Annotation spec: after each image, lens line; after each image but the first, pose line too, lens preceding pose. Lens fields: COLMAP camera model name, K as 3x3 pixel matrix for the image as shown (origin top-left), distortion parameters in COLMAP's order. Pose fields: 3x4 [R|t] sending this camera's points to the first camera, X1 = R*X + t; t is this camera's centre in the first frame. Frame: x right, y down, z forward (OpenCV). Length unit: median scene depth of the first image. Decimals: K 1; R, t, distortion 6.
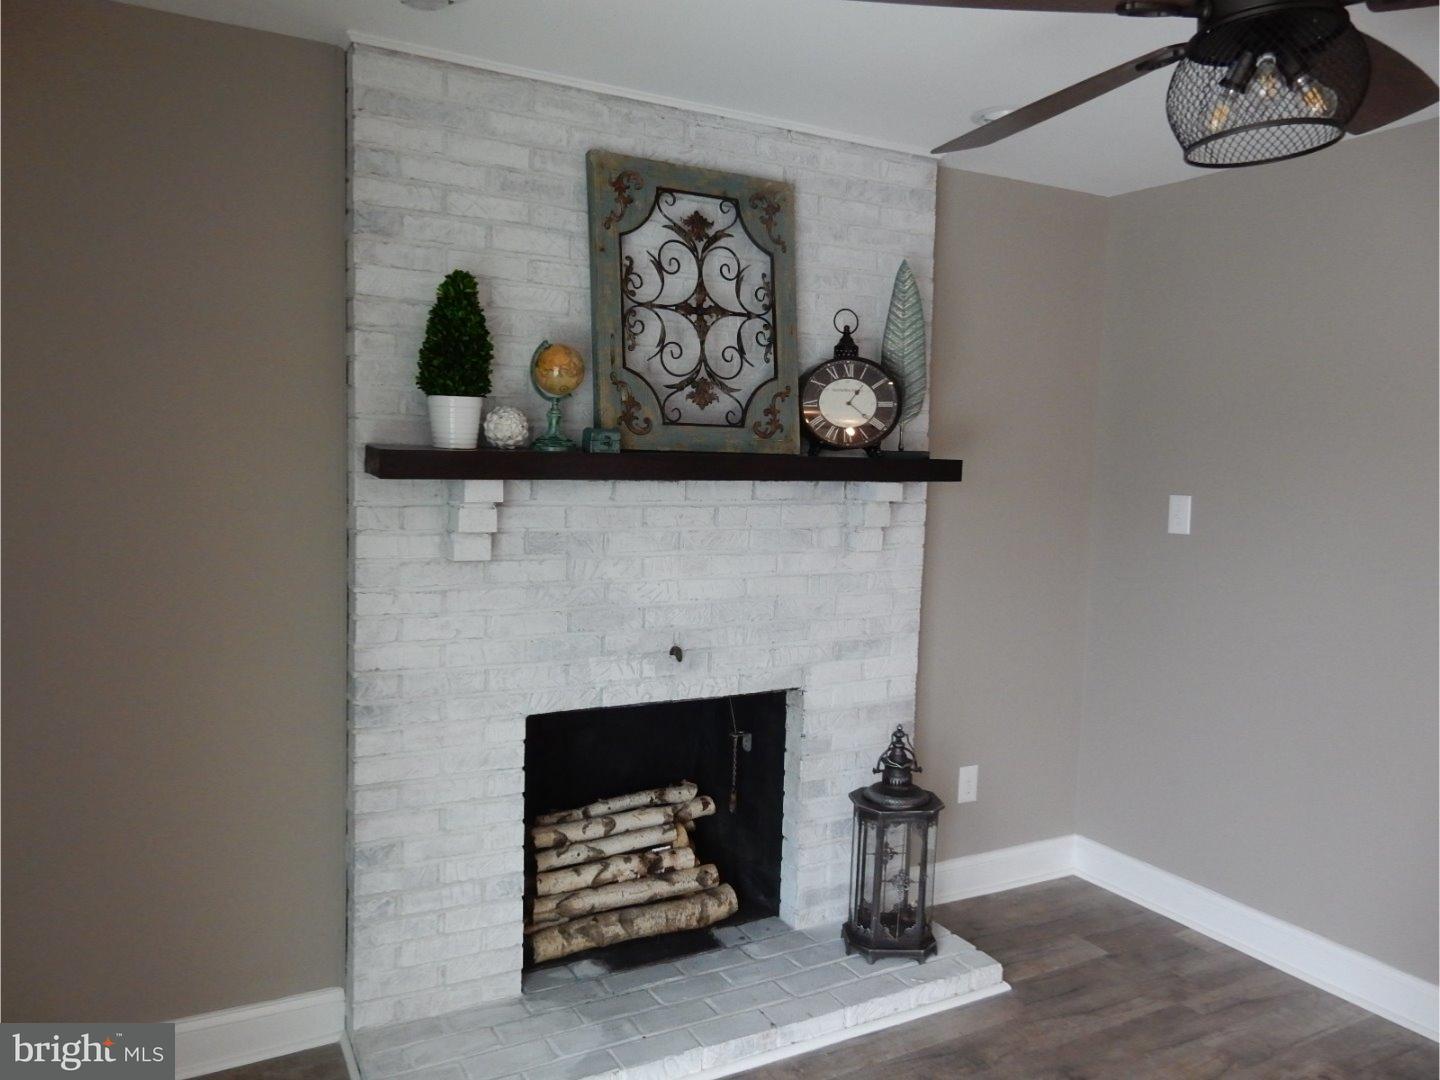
lens RADIAL K [[1046.0, 0, 719.7], [0, 1046.0, 546.1], [0, 0, 1]] dist [-0.006623, -0.000224]
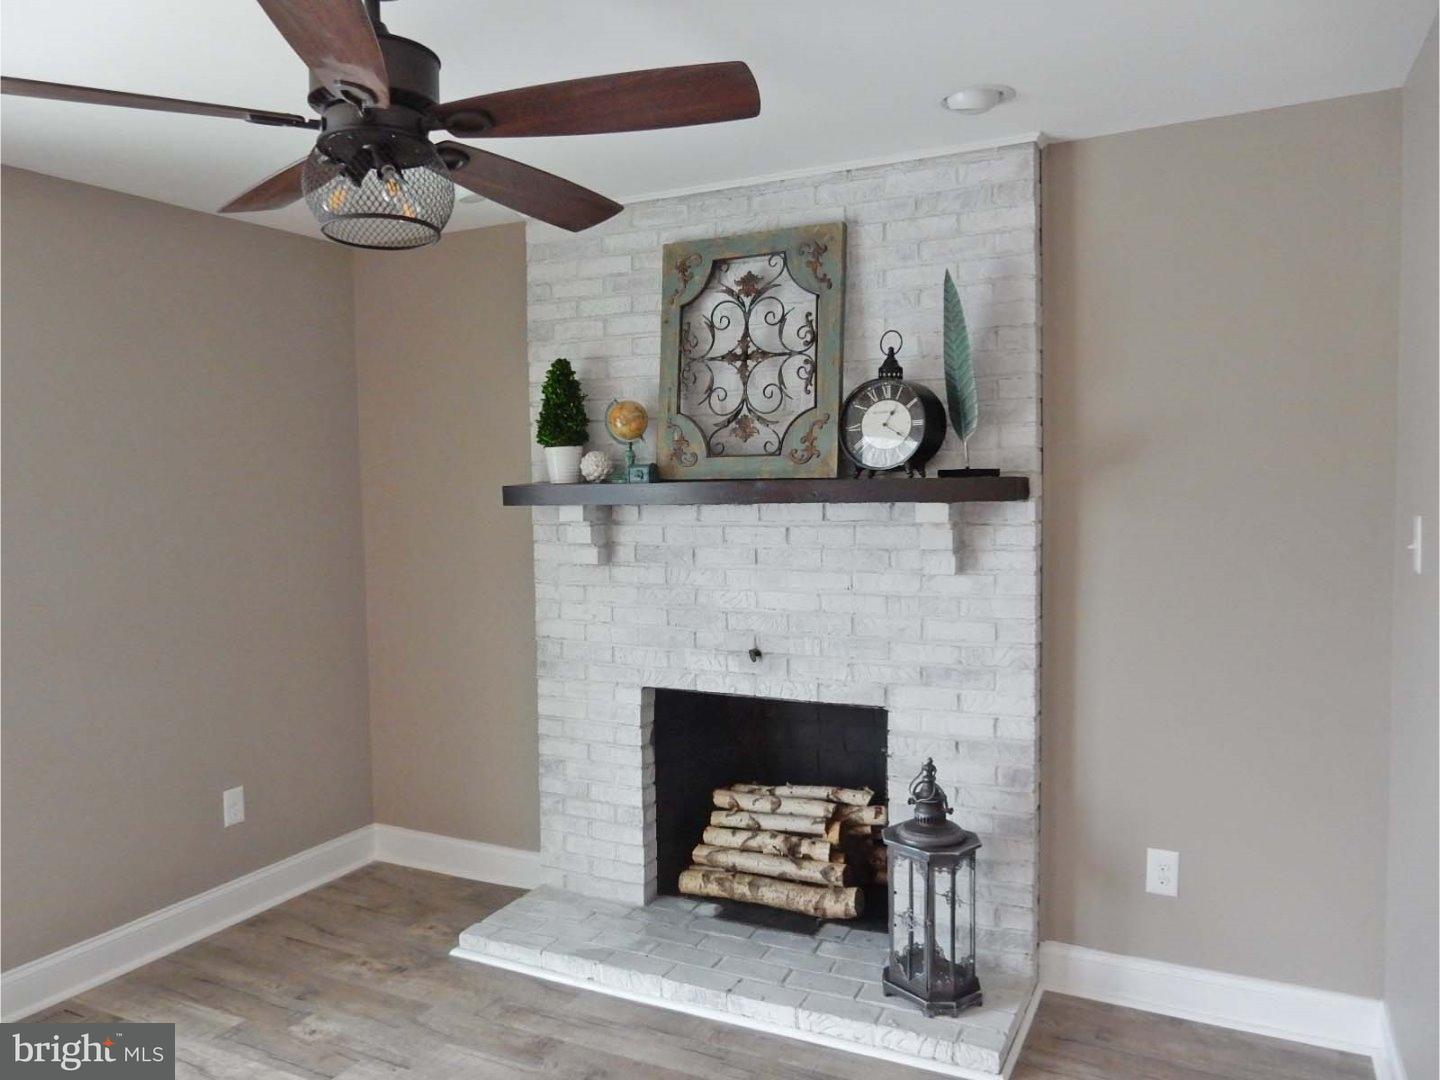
lens RADIAL K [[1046.0, 0, 719.7], [0, 1046.0, 546.1], [0, 0, 1]] dist [-0.006623, -0.000224]
pose [[0.578950, 0.018824, -0.815146, 0.884195], [-0.042075, 0.999091, -0.006811, -0.006985], [0.814277, 0.038241, 0.579215, 0.306864]]
